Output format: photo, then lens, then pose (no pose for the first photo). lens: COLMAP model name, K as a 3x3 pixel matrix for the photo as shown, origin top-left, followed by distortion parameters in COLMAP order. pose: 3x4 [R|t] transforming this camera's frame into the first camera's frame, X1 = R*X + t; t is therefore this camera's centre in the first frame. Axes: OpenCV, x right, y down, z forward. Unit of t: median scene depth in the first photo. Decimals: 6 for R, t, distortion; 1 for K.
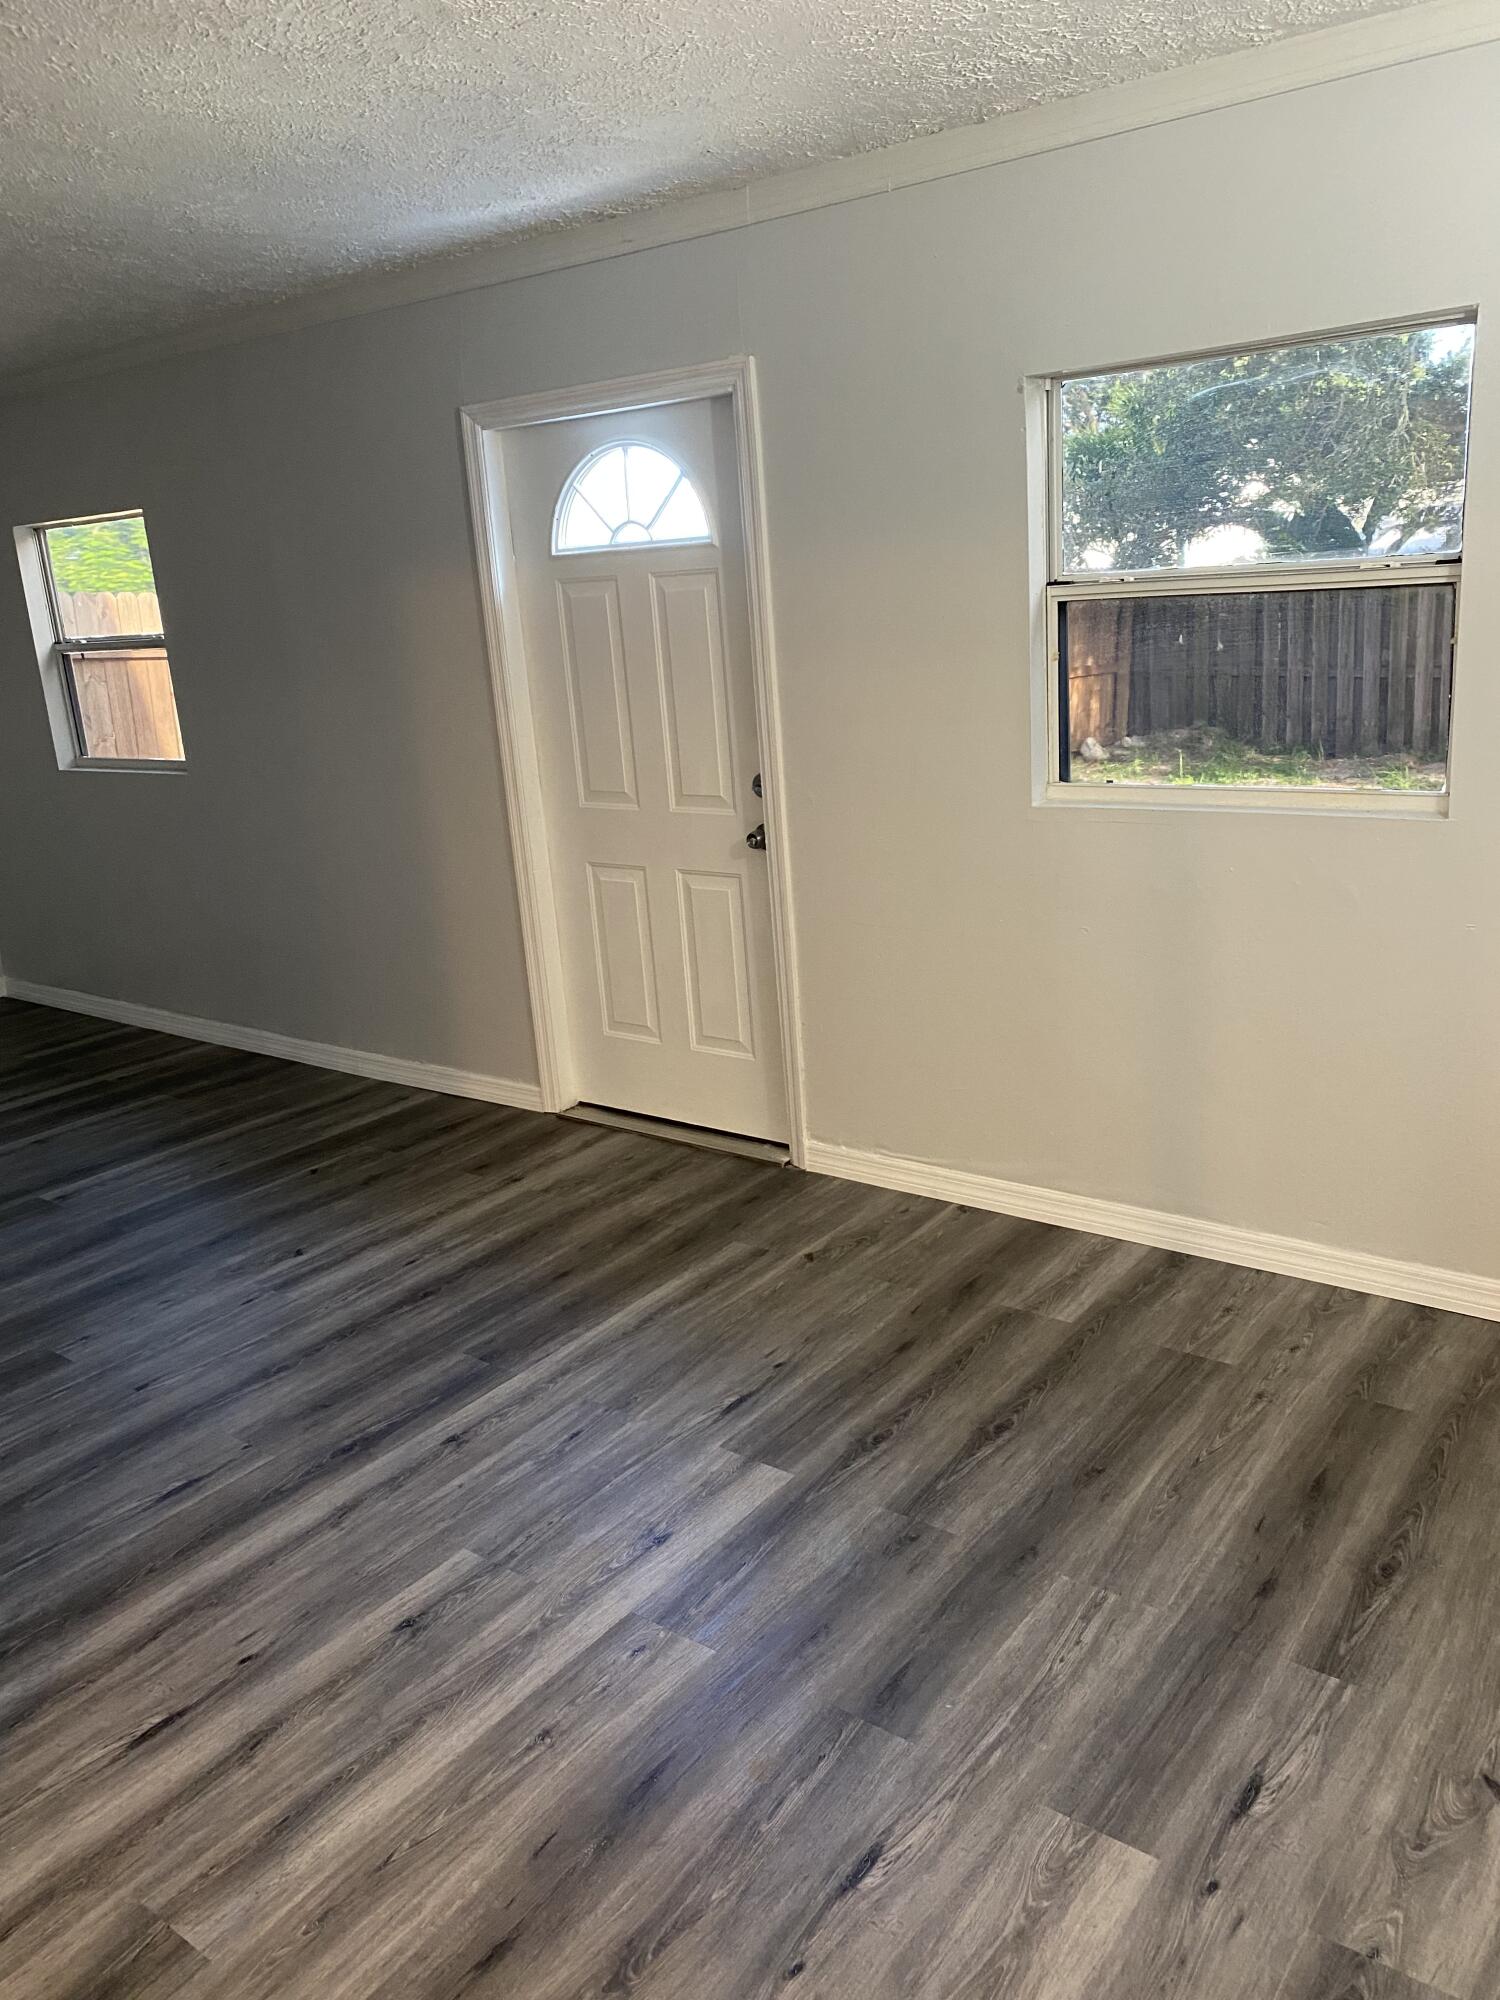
lens RADIAL K [[1513.8, 0, 751.0], [0, 1513.8, 1004.7], [0, 0, 1]] dist [0.009142, -0.002663]
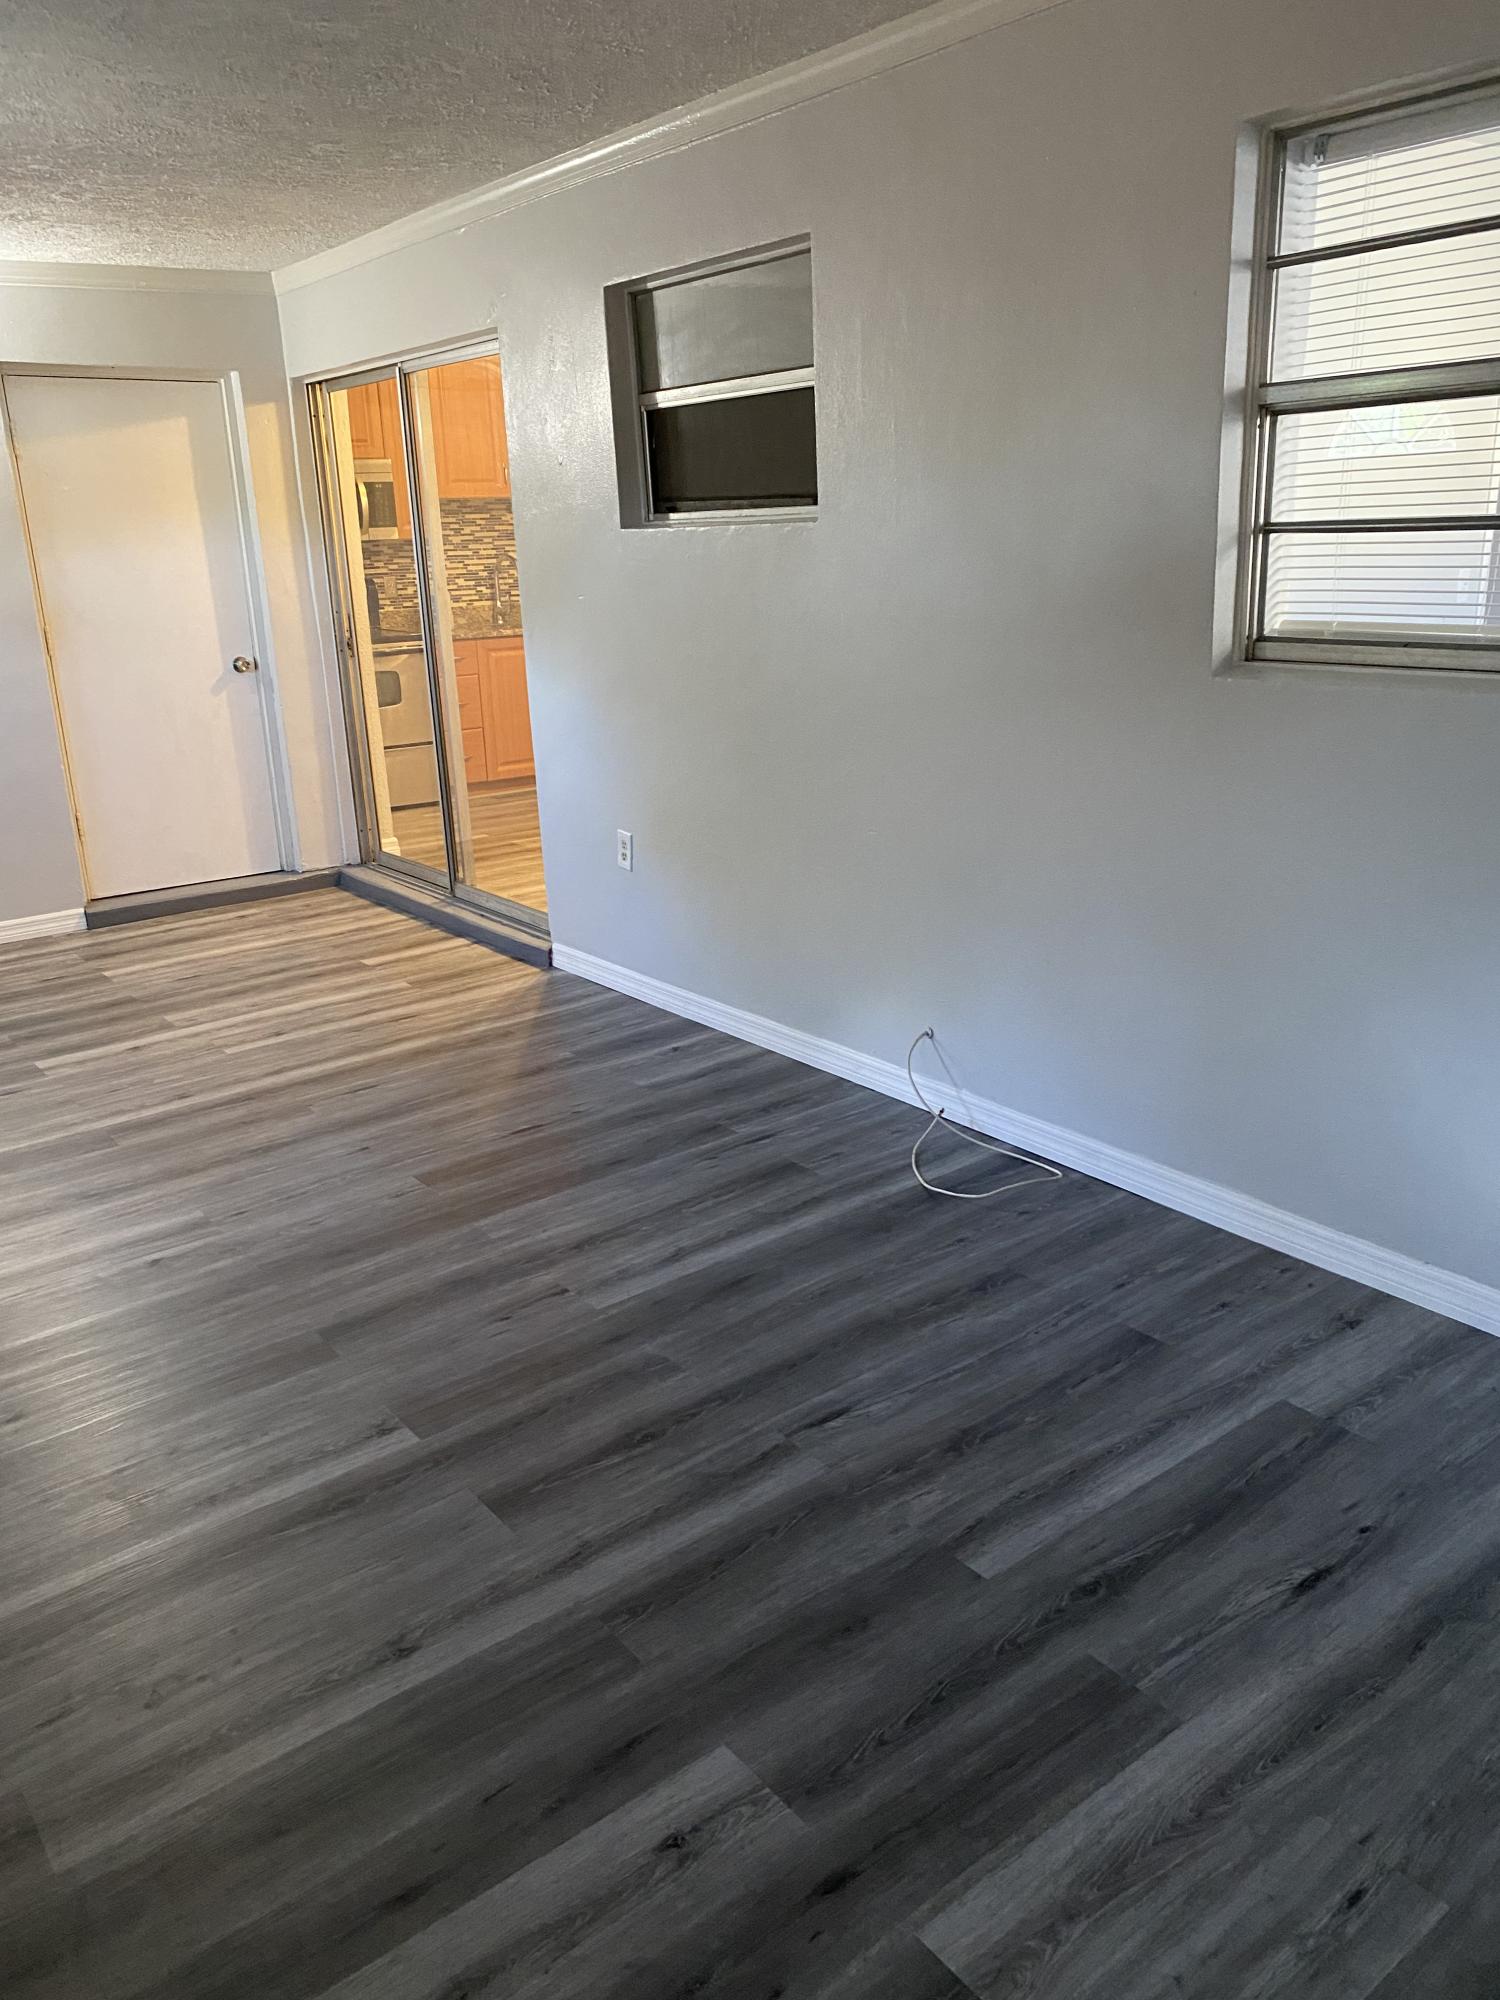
lens RADIAL K [[1513.8, 0, 752.3], [0, 1513.8, 996.8], [0, 0, 1]] dist [0.009142, -0.002663]
pose [[-0.959788, 0.017968, 0.280150, -1.321367], [0.167320, 0.837934, 0.519491, -0.533160], [-0.225413, 0.545476, -0.807245, 2.340504]]
